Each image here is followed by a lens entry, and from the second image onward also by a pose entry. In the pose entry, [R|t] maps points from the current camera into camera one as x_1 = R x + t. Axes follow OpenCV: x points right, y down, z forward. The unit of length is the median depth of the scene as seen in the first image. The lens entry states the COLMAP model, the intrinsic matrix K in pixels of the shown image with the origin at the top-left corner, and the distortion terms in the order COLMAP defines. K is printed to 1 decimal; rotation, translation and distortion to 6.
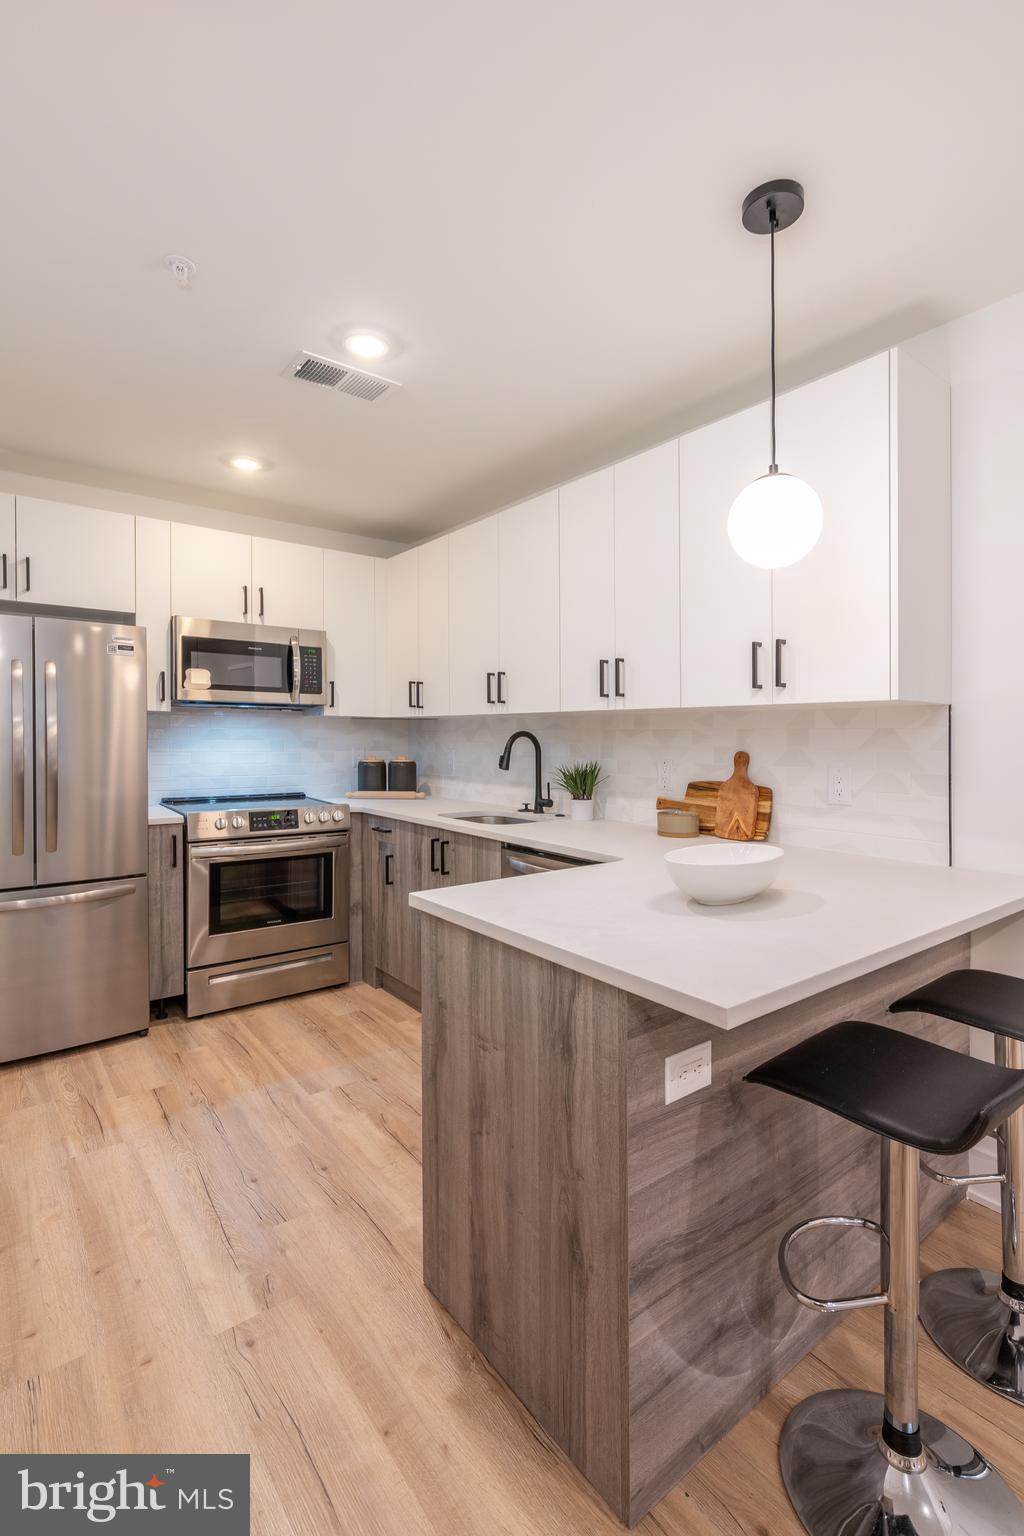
lens RADIAL K [[706.2, 0, 515.2], [0, 706.2, 739.1], [0, 0, 1]] dist [0.001979, 0.000243]
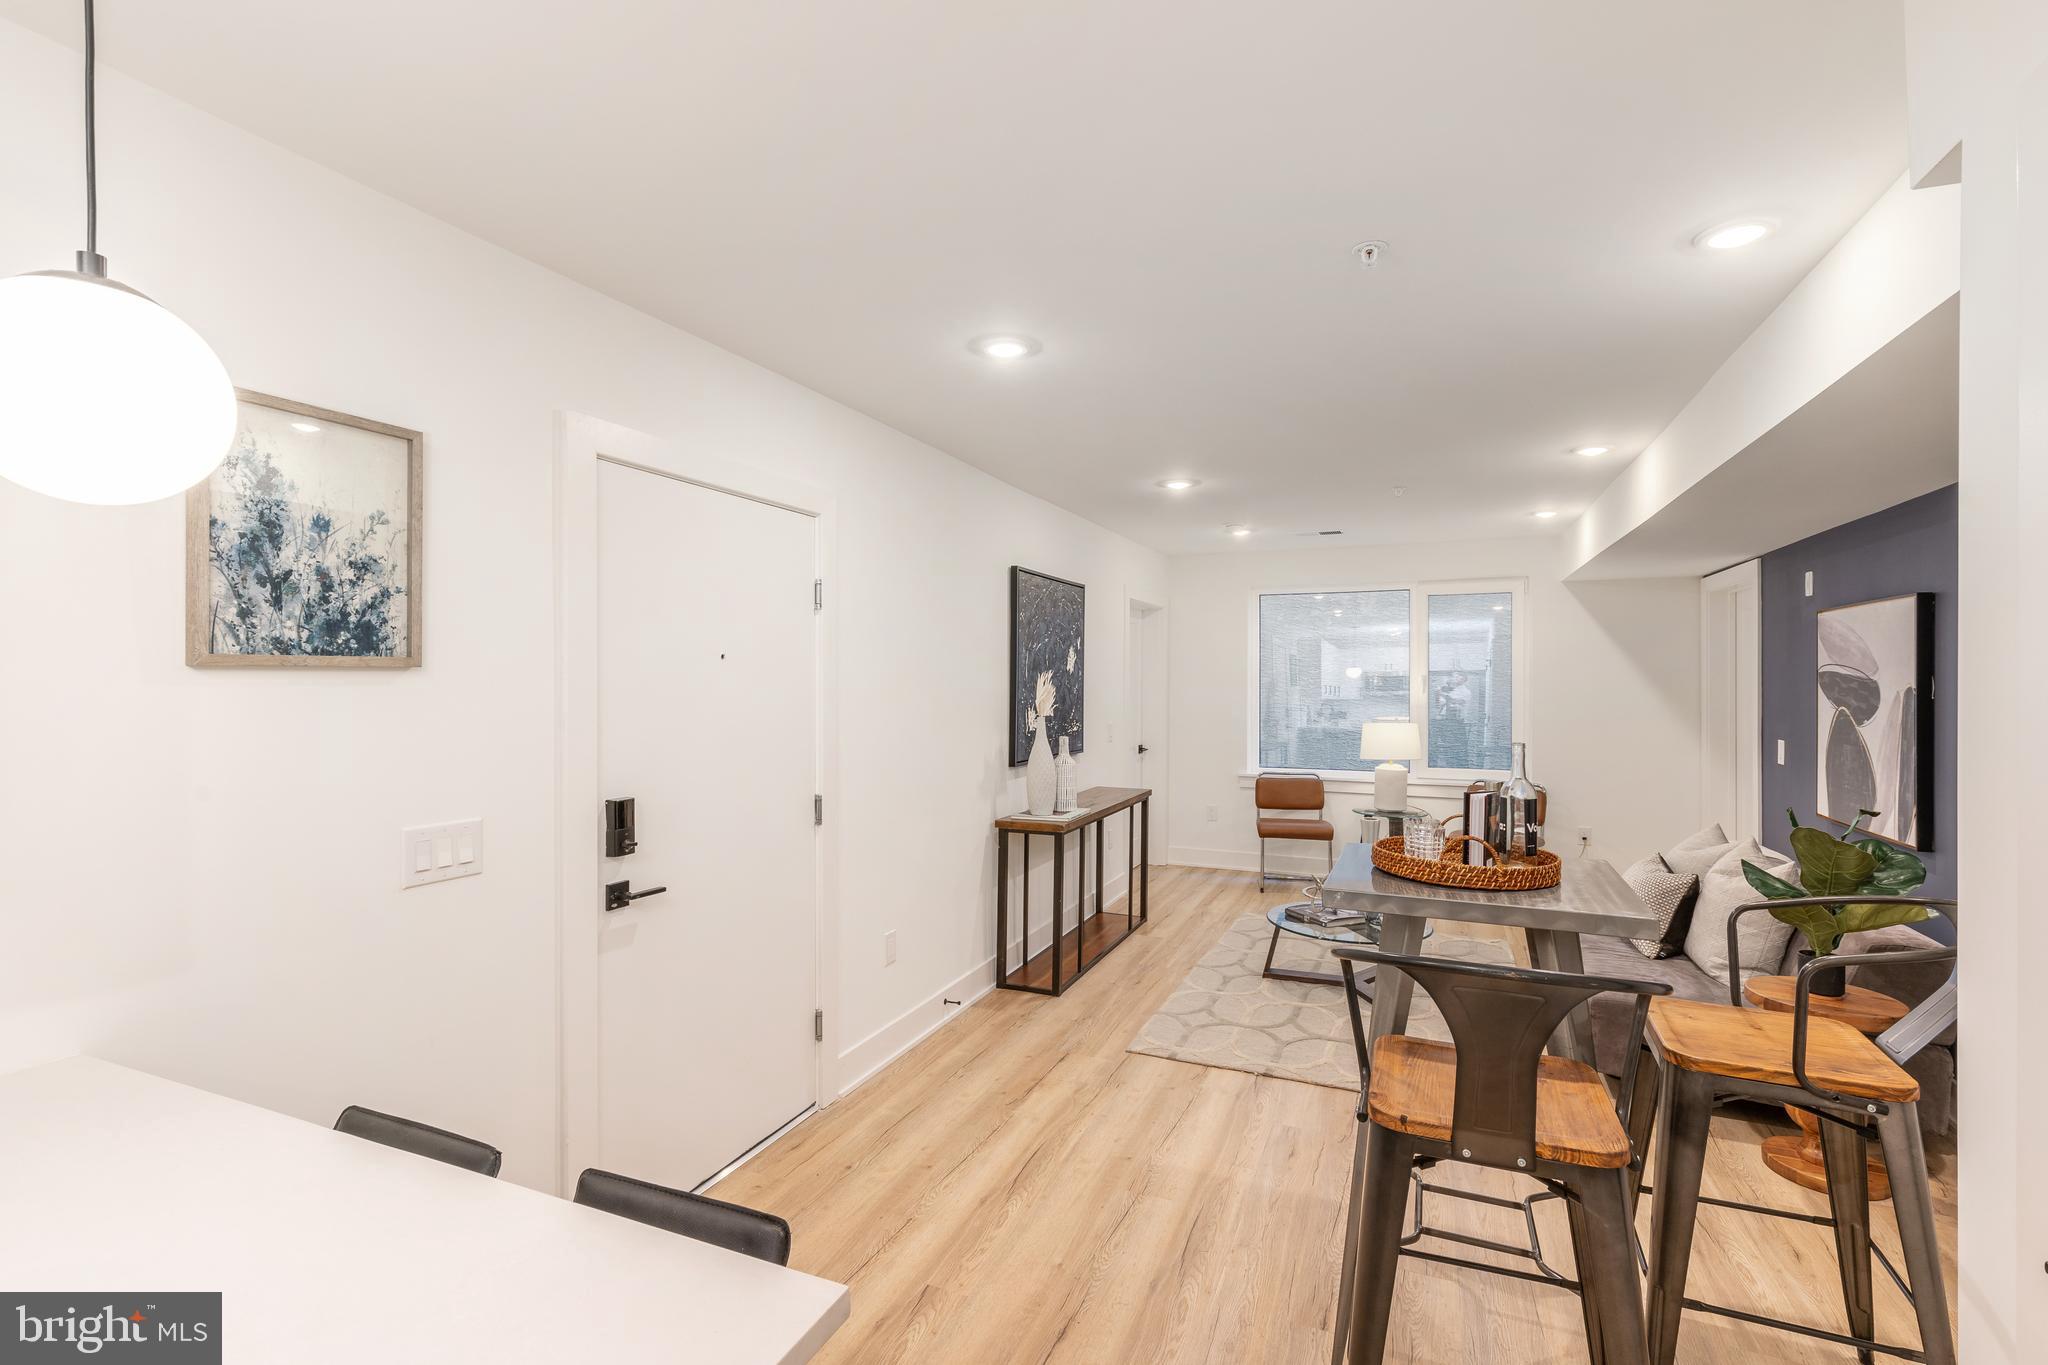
lens RADIAL K [[921.5, 0, 1024.5], [0, 921.5, 678.1], [0, 0, 1]] dist [0.007030, -0.000407]
pose [[-0.484363, -0.006951, 0.874840, -0.174471], [0.001192, 0.999962, 0.008605, -0.070364], [-0.874866, 0.005211, -0.484336, 0.380949]]
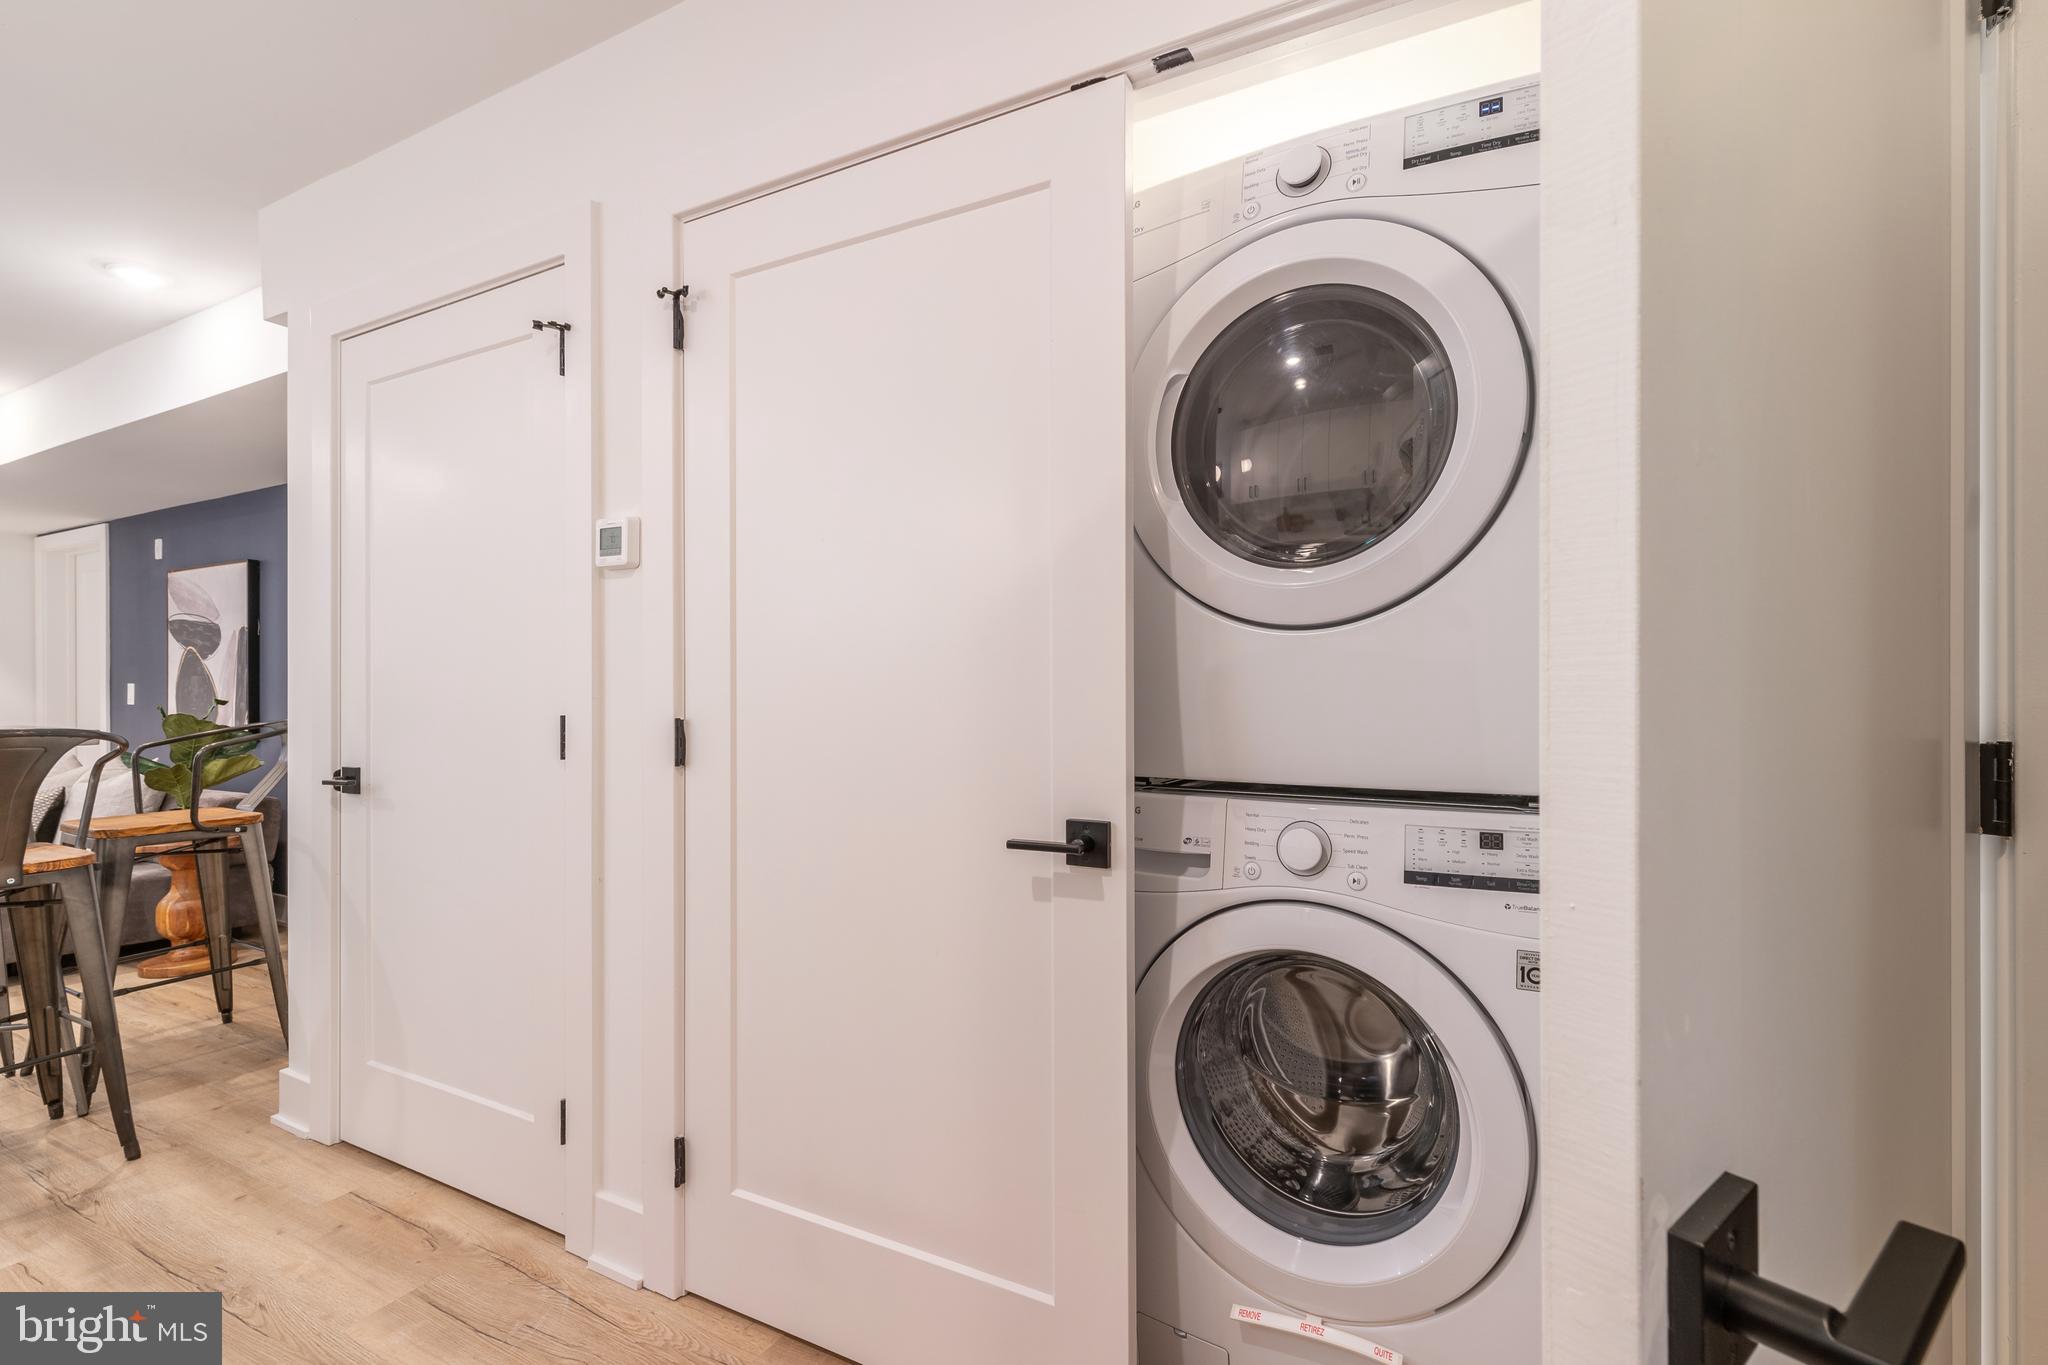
lens RADIAL K [[927.4, 0, 1045.9], [0, 927.4, 689.9], [0, 0, 1]] dist [0.003061, -0.000194]
pose [[-0.910712, -0.004169, -0.413020, -0.288472], [-0.007025, 0.999961, 0.005397, 0.030956], [0.412981, 0.007816, -0.910706, 0.846387]]
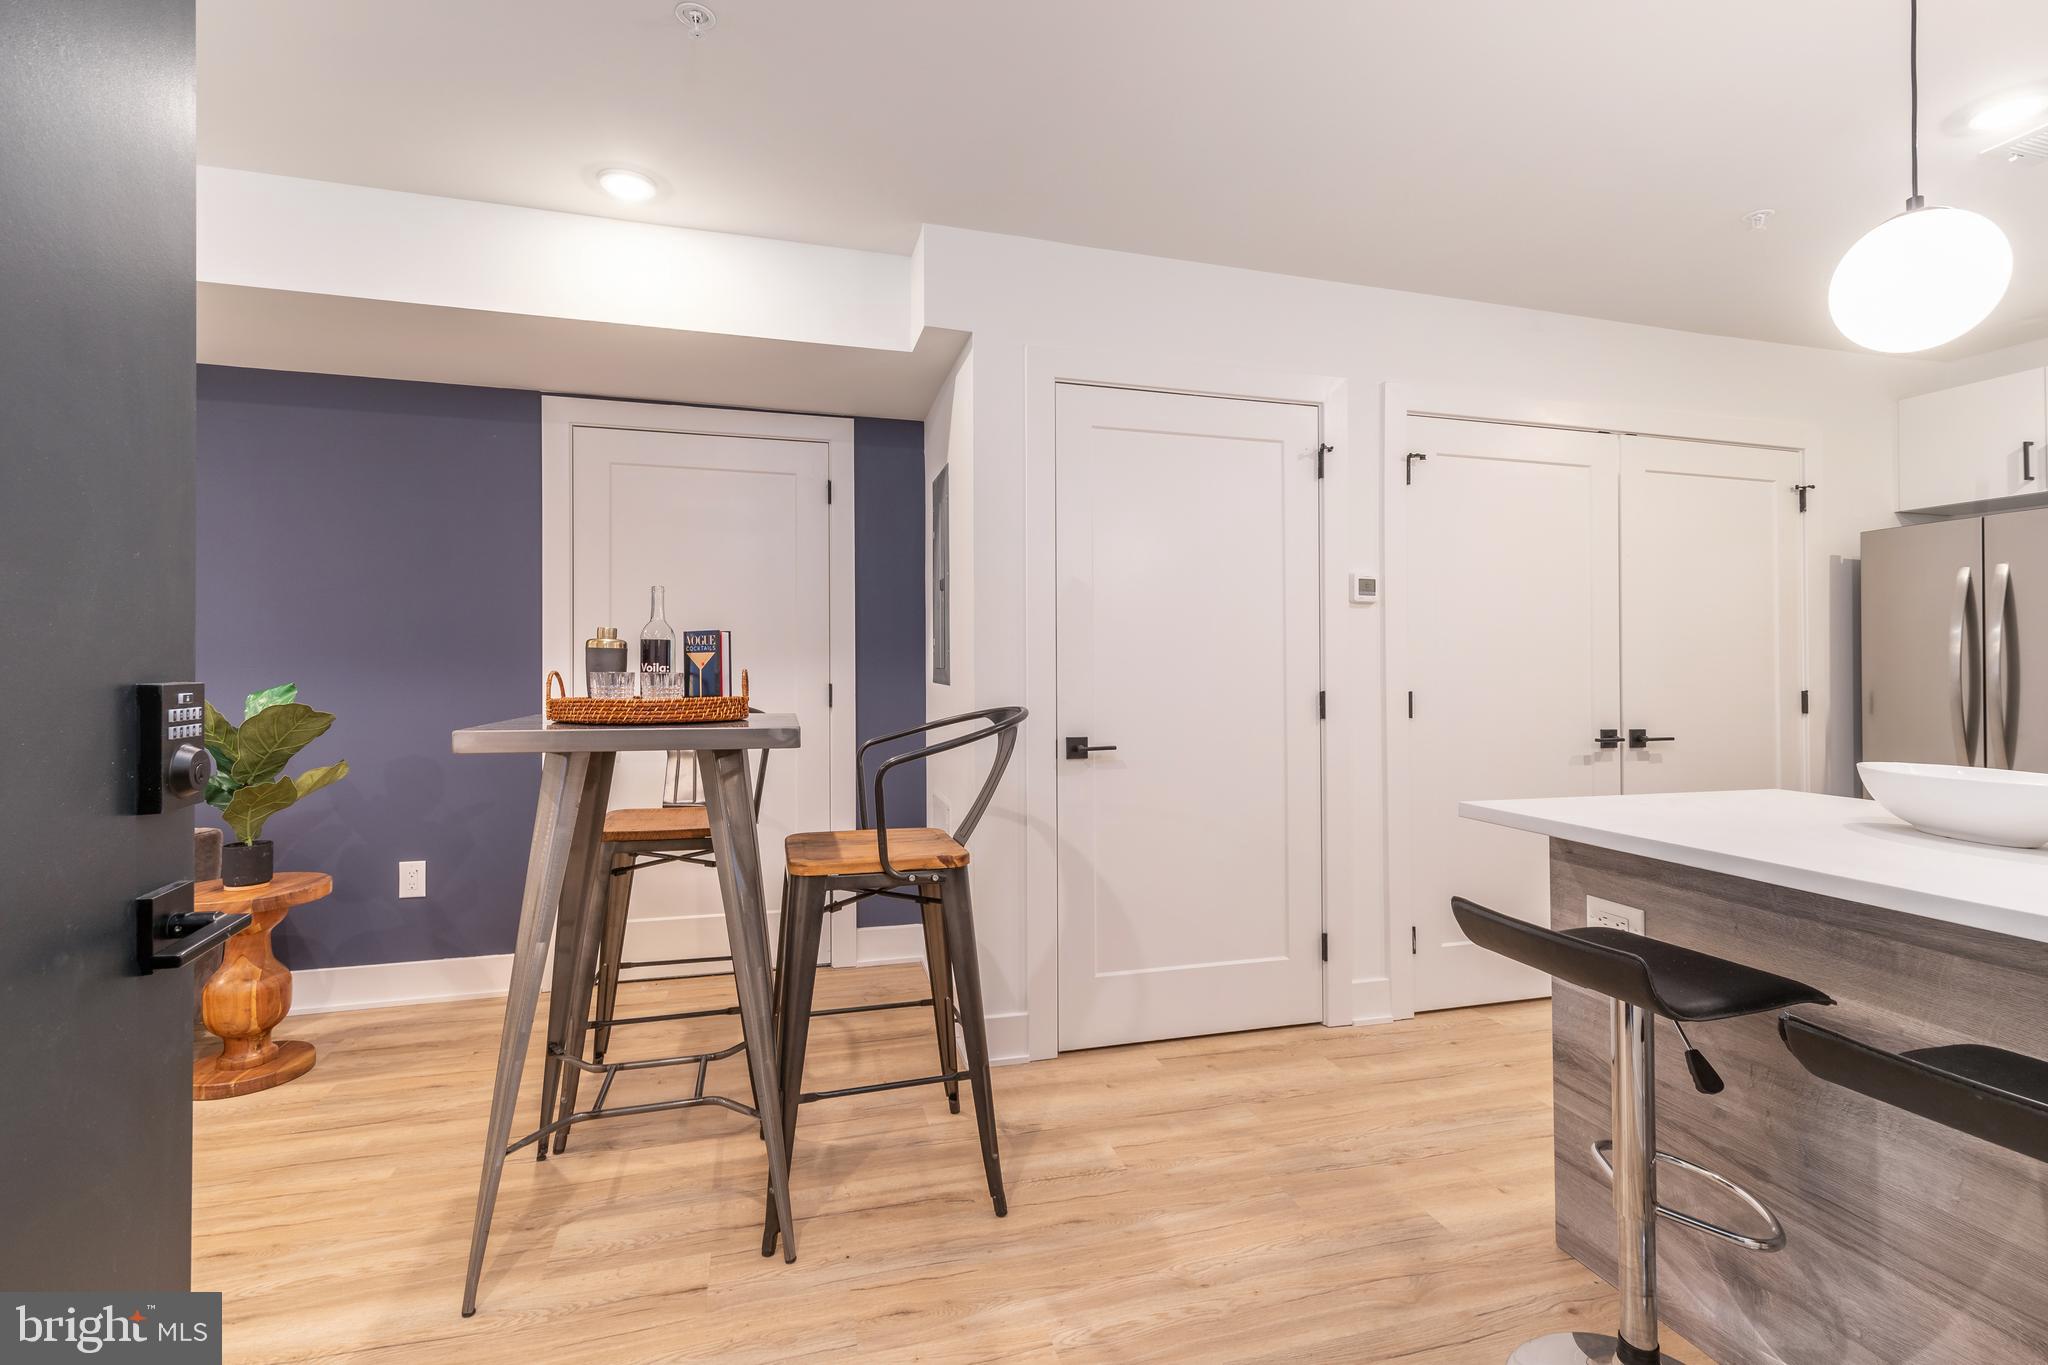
lens RADIAL K [[936.7, 0, 1036.4], [0, 936.7, 664.3], [0, 0, 1]] dist [-0.000322, -0.000760]
pose [[-0.363836, -0.017242, -0.931303, 0.739871], [-0.012700, 0.999828, -0.013549, 0.042232], [0.931376, 0.006898, -0.363992, 0.252787]]
